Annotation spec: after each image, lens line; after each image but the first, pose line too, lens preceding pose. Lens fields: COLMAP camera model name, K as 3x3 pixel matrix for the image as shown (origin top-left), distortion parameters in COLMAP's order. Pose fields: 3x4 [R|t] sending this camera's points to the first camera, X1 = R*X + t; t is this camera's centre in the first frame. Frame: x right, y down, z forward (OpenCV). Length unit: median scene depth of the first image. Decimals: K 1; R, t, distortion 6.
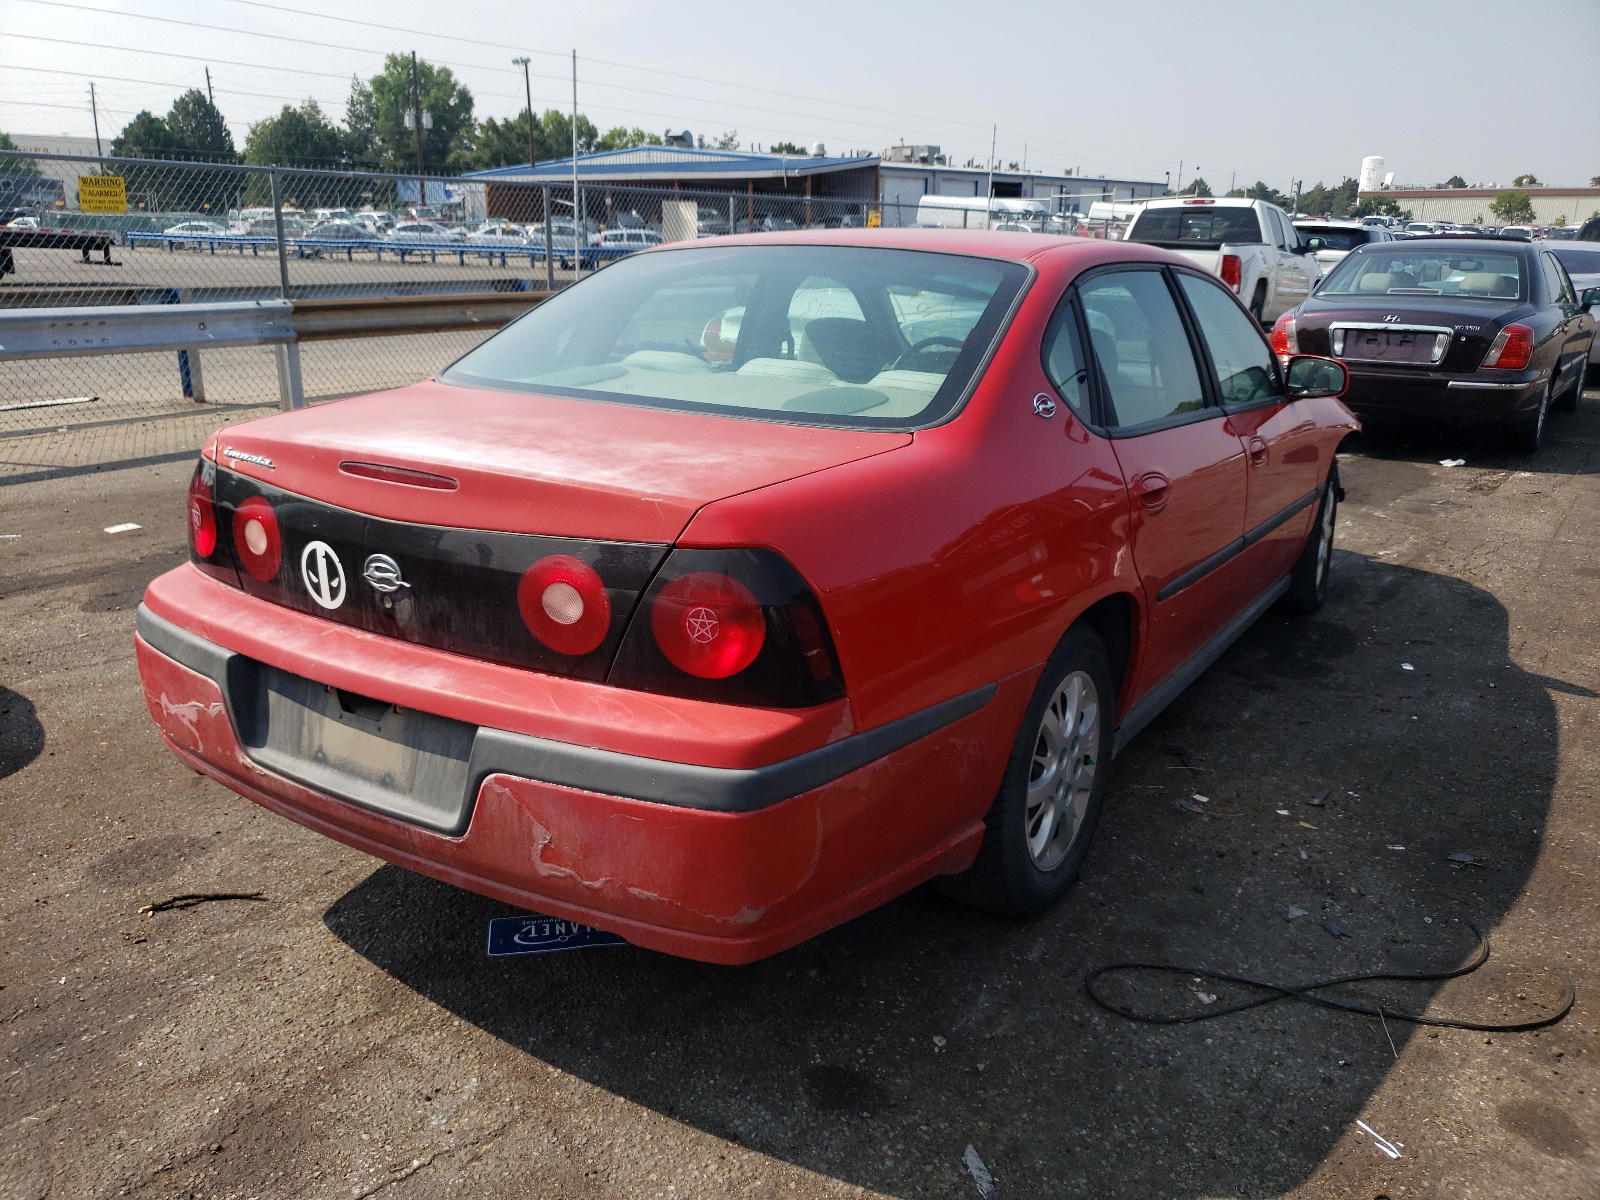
lens RADIAL K [[1280.9, 0, 790.7], [0, 1280.9, 598.1], [0, 0, 1]] dist [-0.038374, 0.076503]
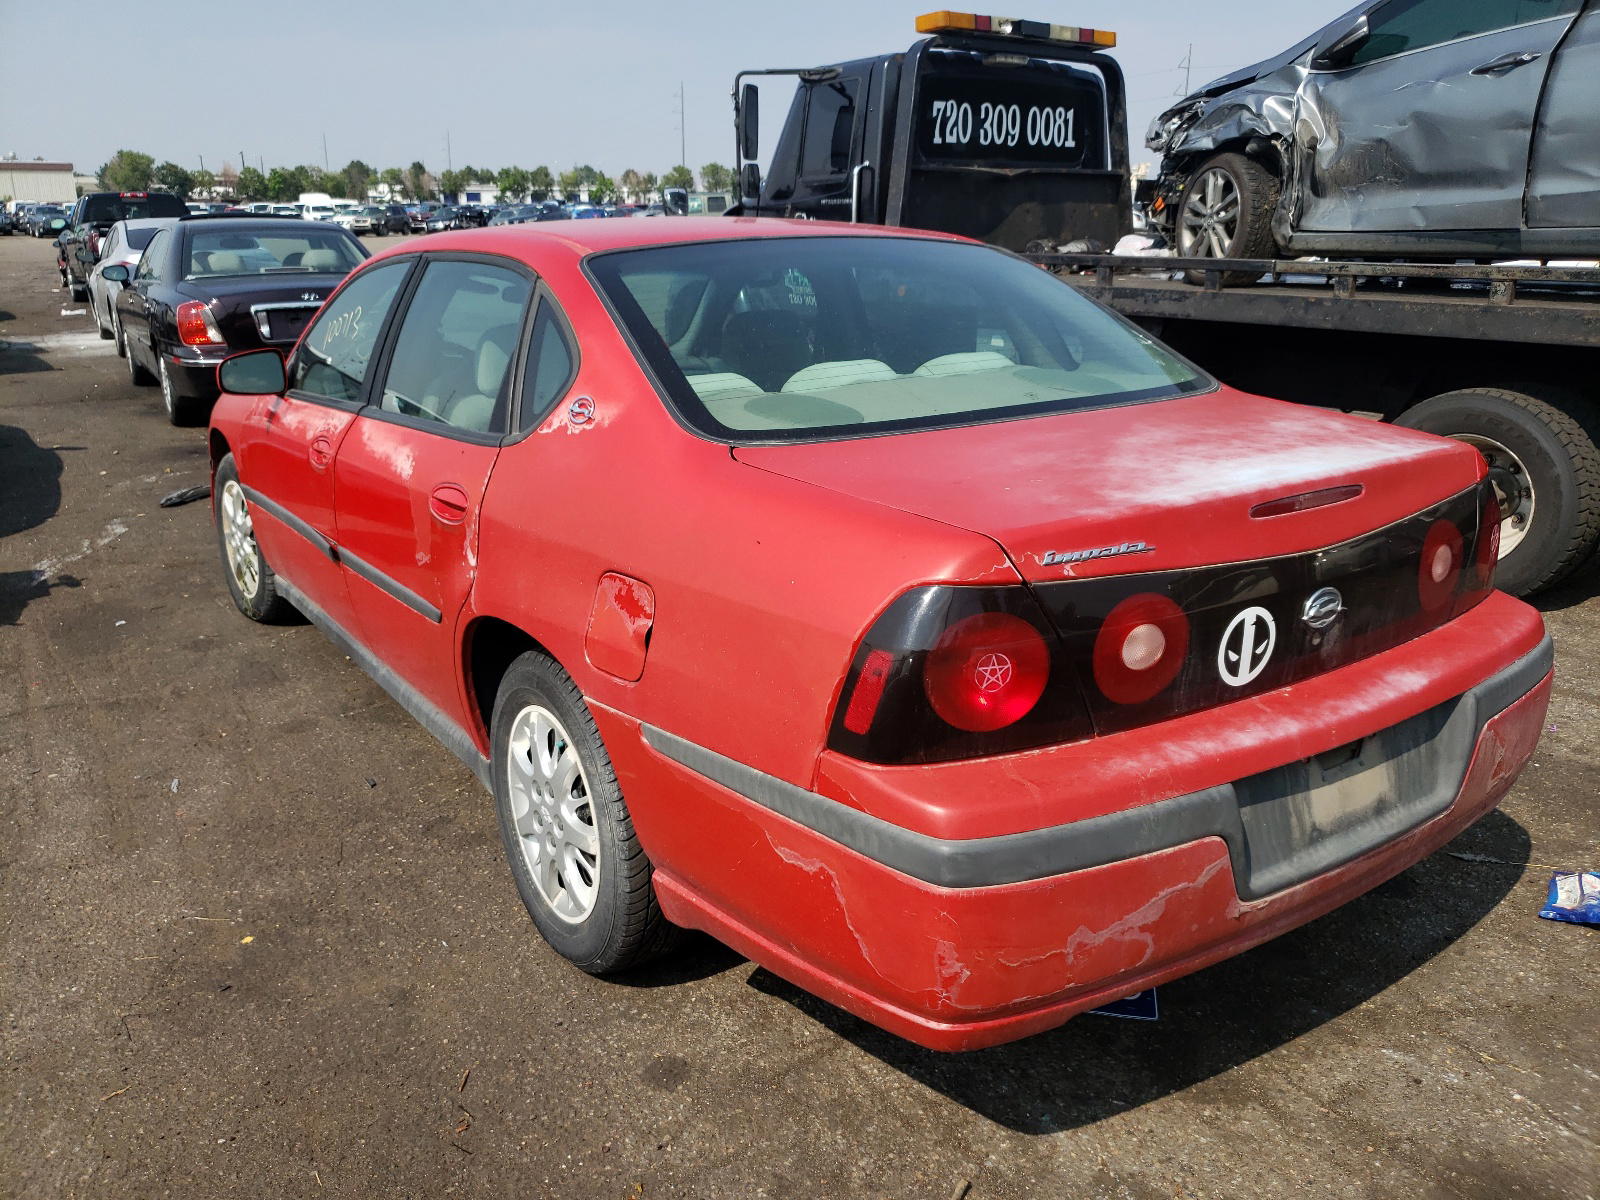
lens RADIAL K [[1280.9, 0, 790.7], [0, 1280.9, 598.1], [0, 0, 1]] dist [-0.038374, 0.076503]
pose [[0.379172, -0.280219, 0.881876, -1.205699], [0.262786, 0.946413, 0.187739, -0.283318], [-0.887227, 0.160559, 0.432491, 0.893581]]
